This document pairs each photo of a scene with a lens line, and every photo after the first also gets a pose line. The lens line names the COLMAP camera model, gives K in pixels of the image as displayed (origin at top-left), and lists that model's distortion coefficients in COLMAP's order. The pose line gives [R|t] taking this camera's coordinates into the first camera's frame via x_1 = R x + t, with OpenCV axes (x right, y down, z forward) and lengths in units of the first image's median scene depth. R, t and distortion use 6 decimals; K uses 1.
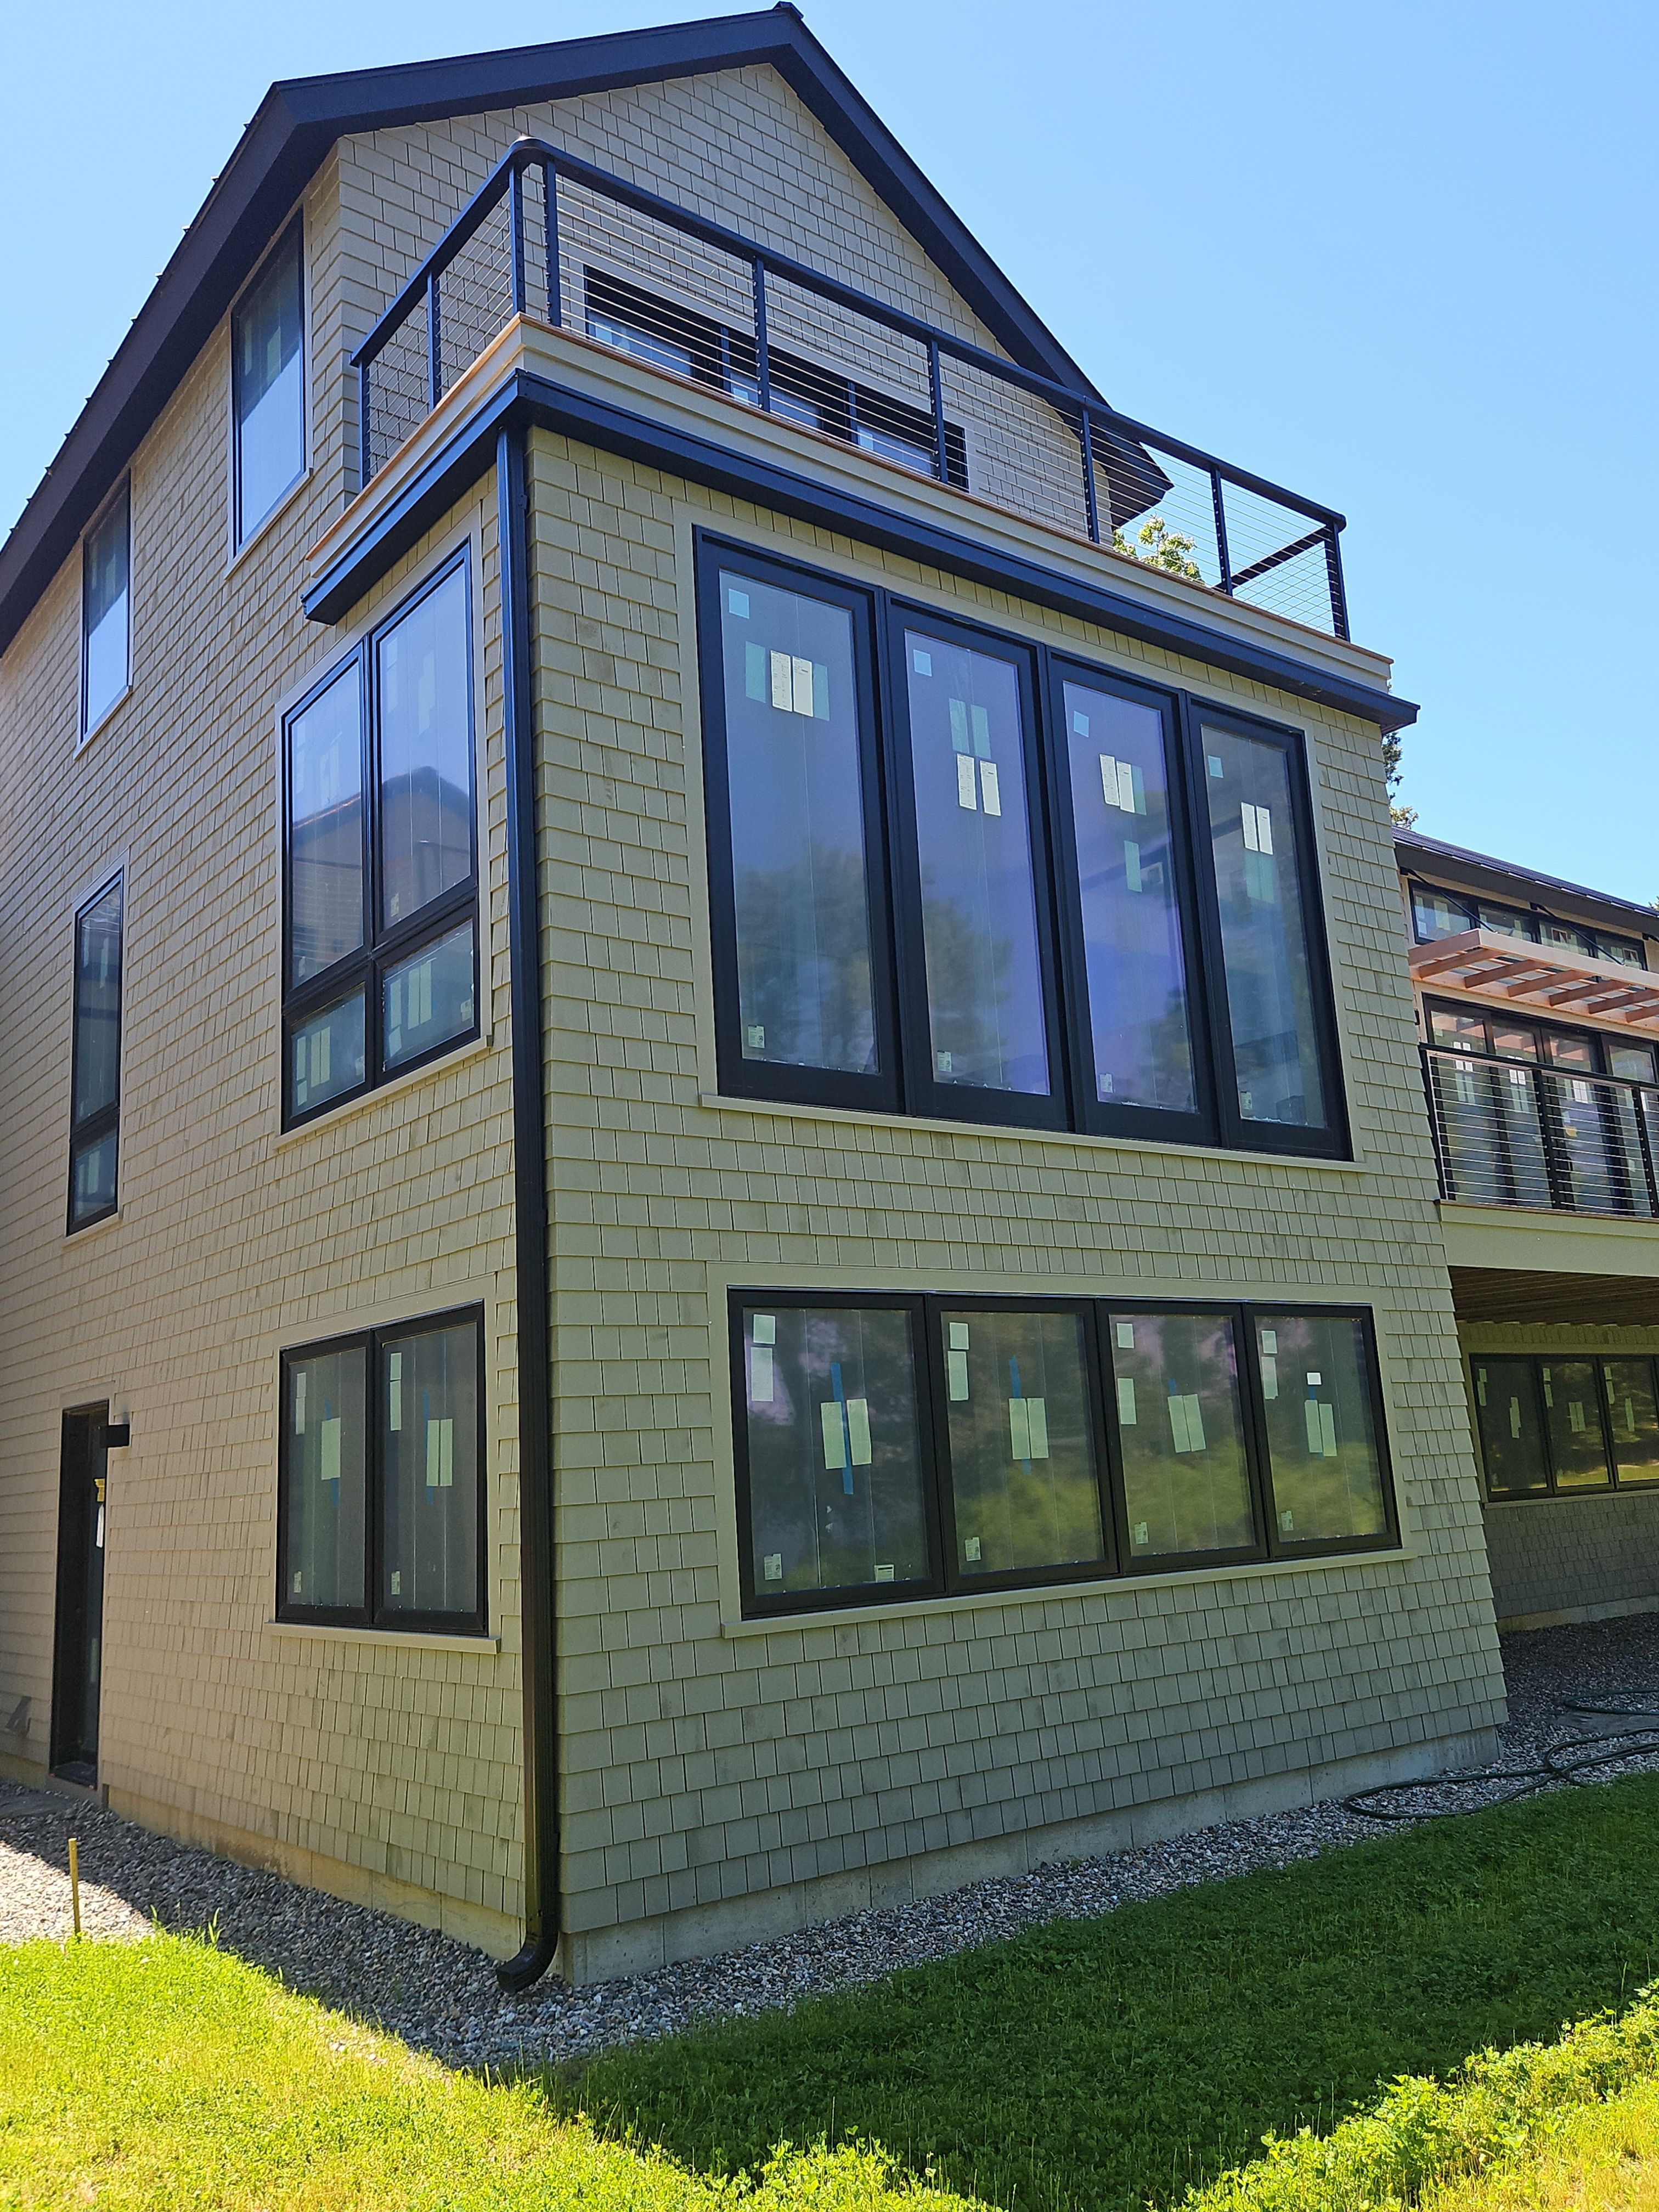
lens RADIAL K [[1764.3, 0, 826.4], [0, 1764.3, 1105.7], [0, 0, 1]] dist [0.050314, -0.000823]
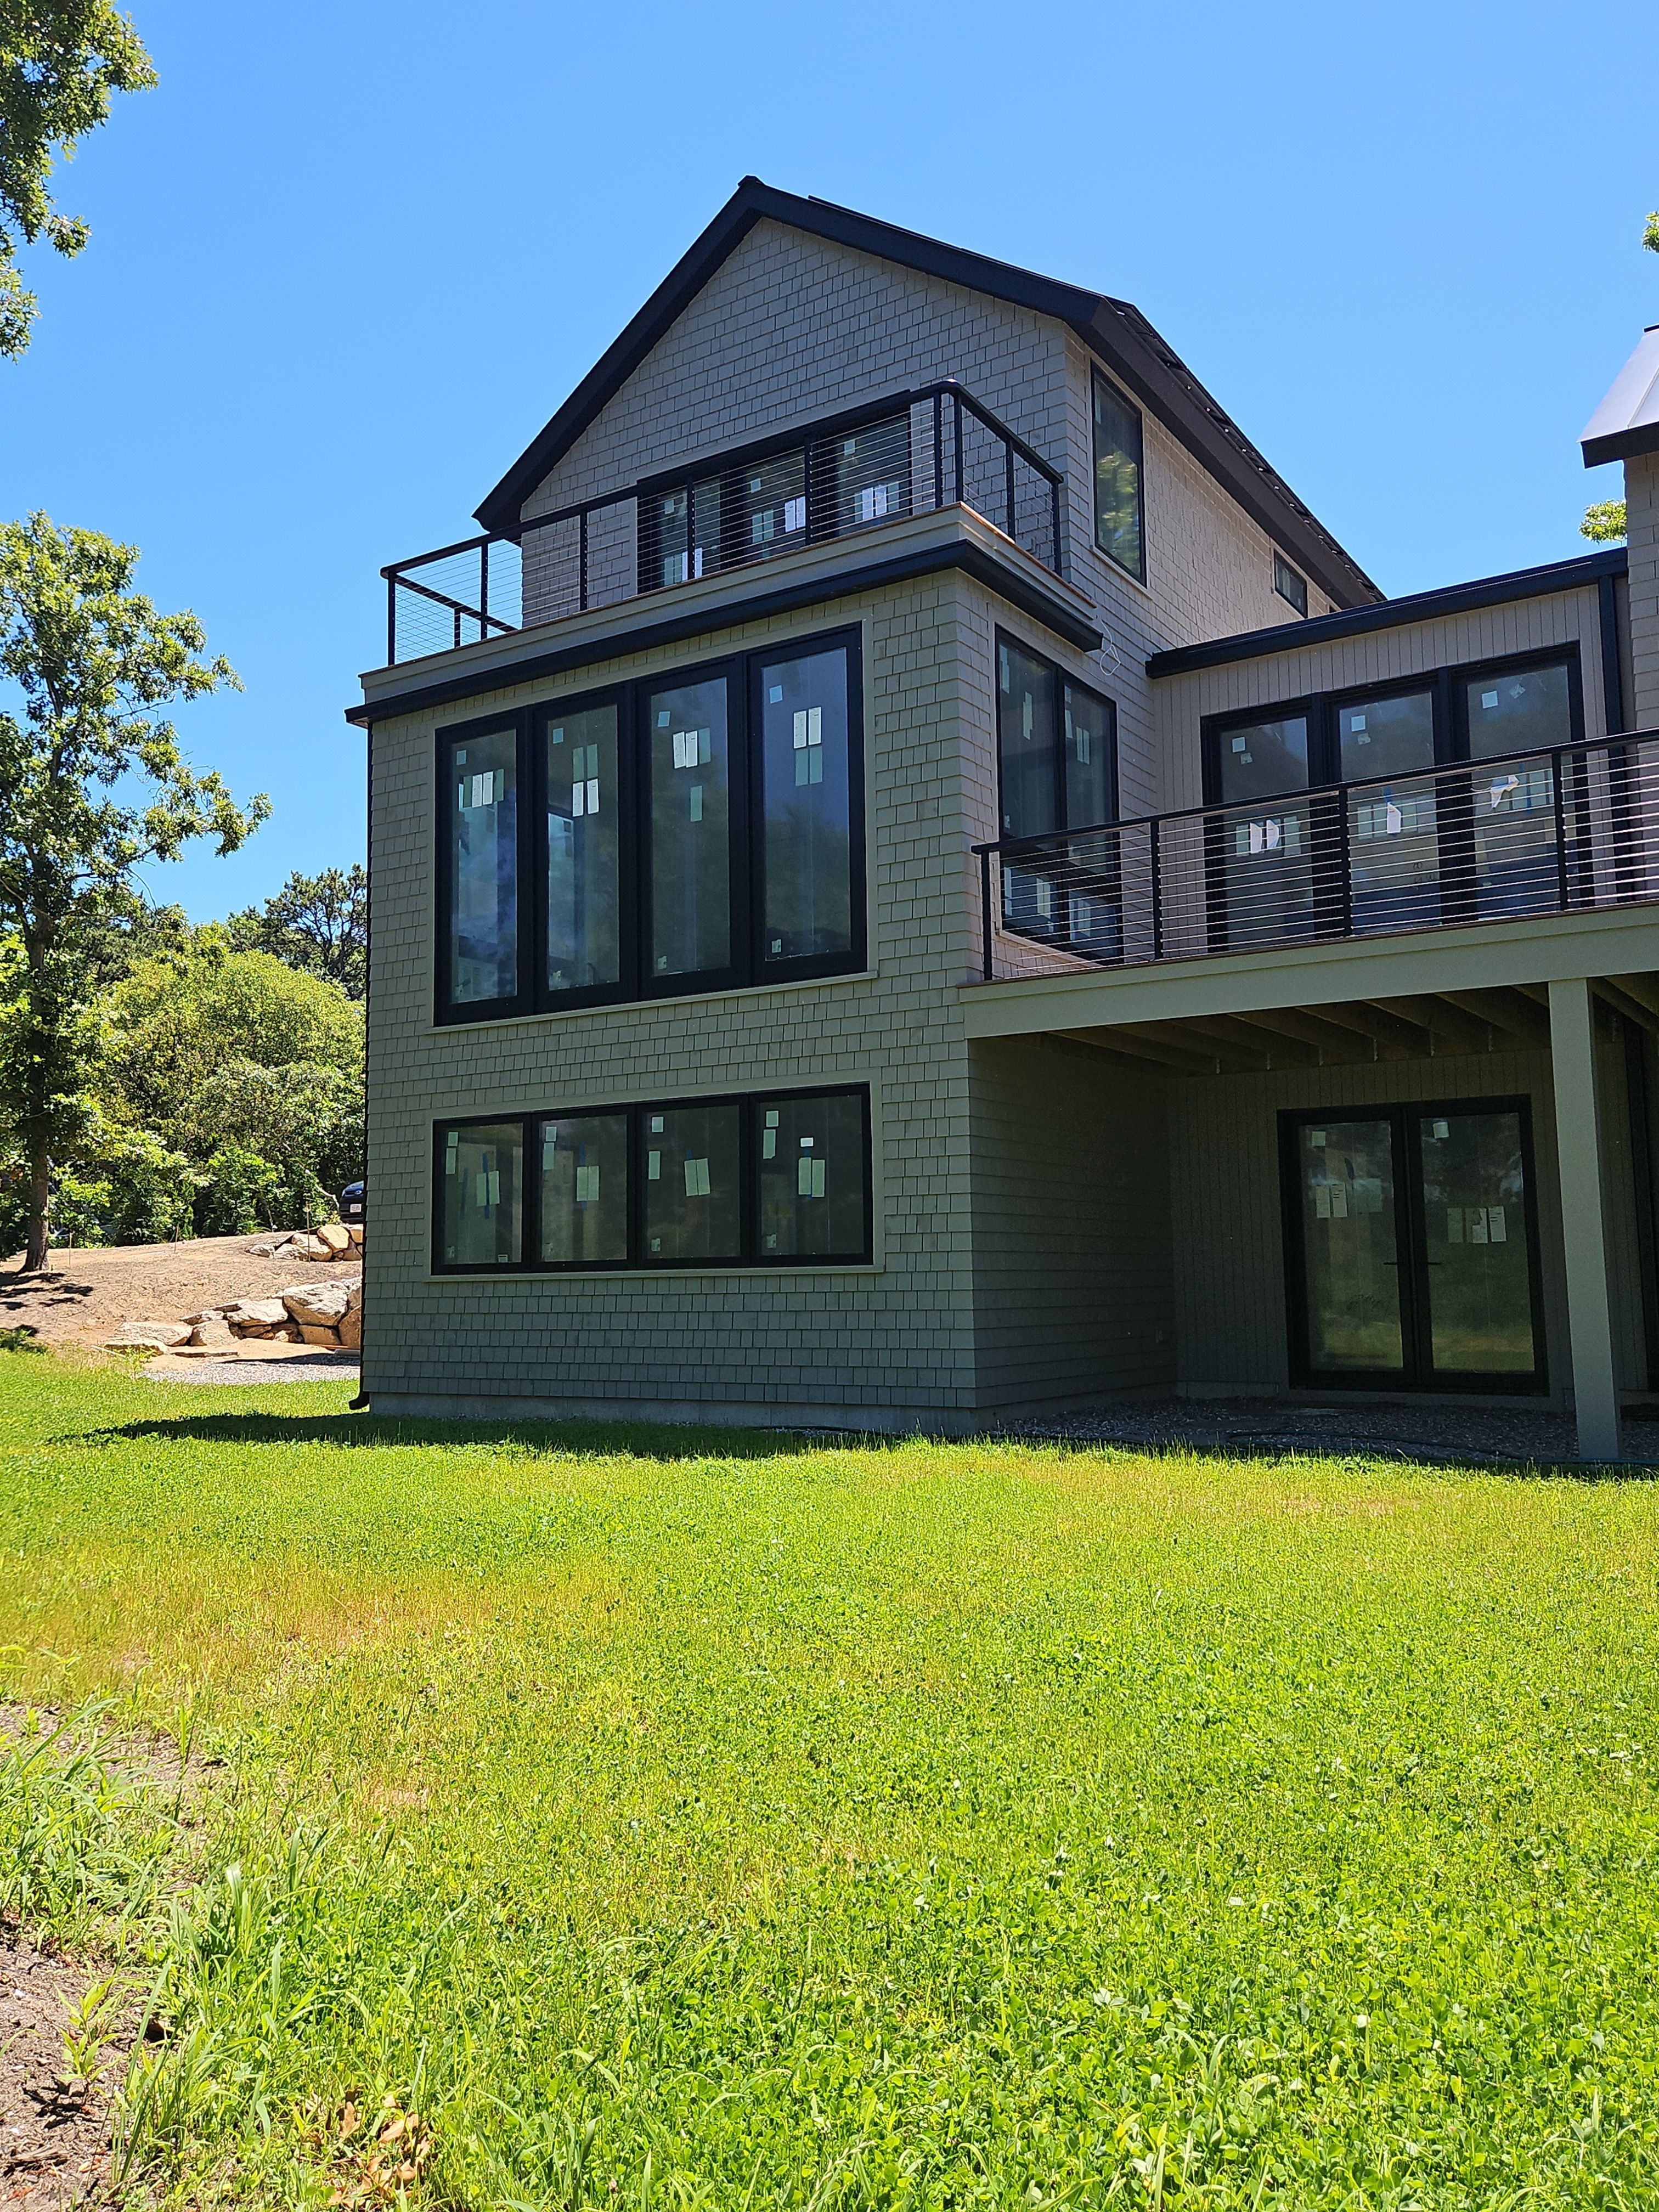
lens RADIAL K [[1764.3, 0, 828.1], [0, 1764.3, 1108.8], [0, 0, 1]] dist [0.050314, -0.000823]
pose [[0.331608, -0.046529, -0.942269, 1.707255], [0.190154, 0.981581, 0.018450, 0.115367], [0.924055, -0.185294, 0.334347, 0.609657]]
